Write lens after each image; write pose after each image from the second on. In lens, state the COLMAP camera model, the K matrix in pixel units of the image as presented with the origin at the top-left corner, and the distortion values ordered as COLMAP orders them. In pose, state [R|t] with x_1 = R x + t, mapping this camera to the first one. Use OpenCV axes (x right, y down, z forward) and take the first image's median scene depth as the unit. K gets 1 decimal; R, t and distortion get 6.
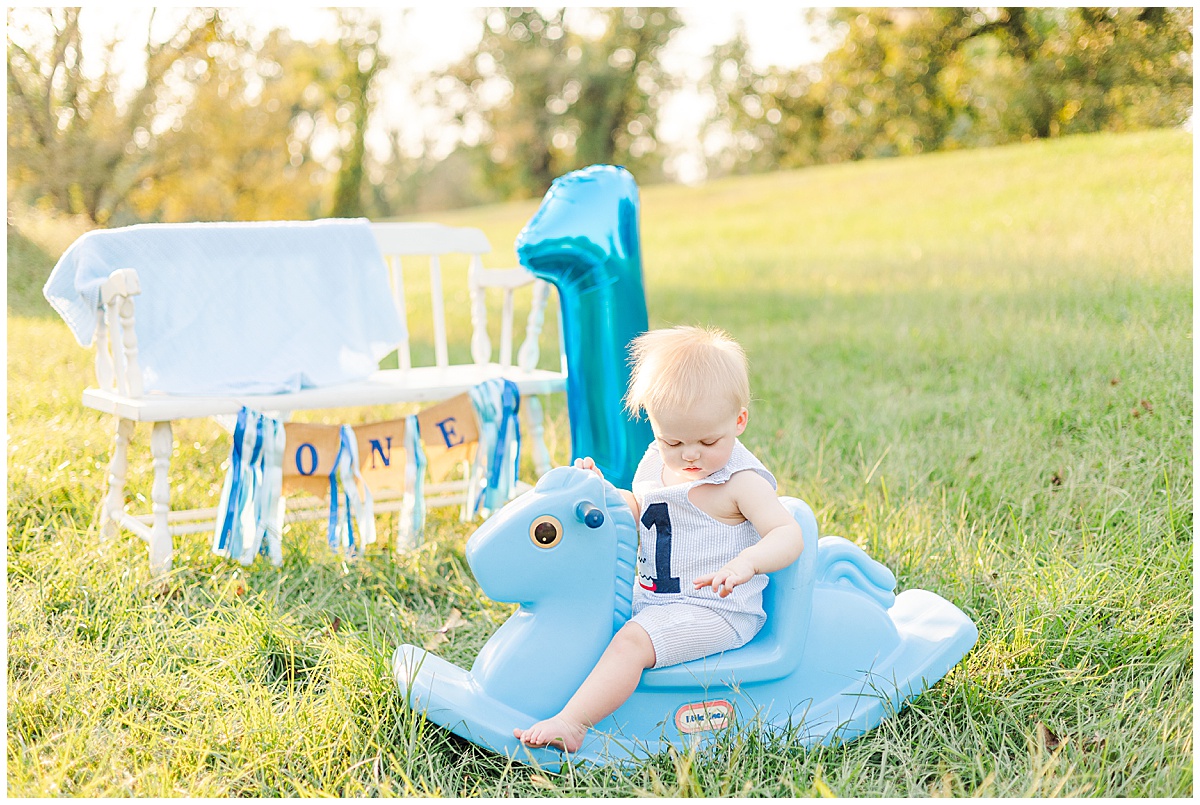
lens RADIAL K [[1672.0, 0, 600.0], [0, 1672.0, 402.5], [0, 0, 1]] dist [-0.010390, -0.014956]
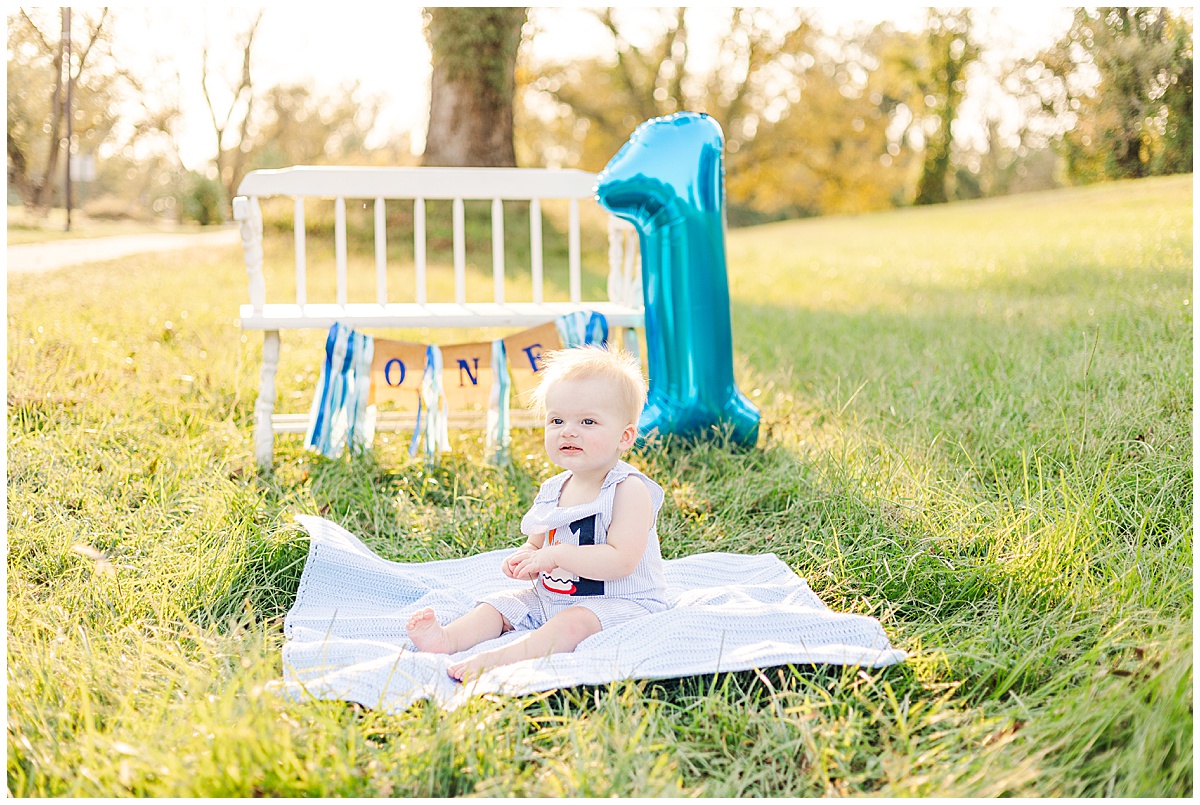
lens RADIAL K [[1632.3, 0, 600.0], [0, 1632.3, 402.5], [0, 0, 1]] dist [-0.005846, 0.035643]
pose [[0.931924, 0.055595, -0.358368, 0.331418], [-0.052848, 0.998450, 0.017462, 0.026432], [0.358783, 0.002666, 0.933417, 0.025176]]
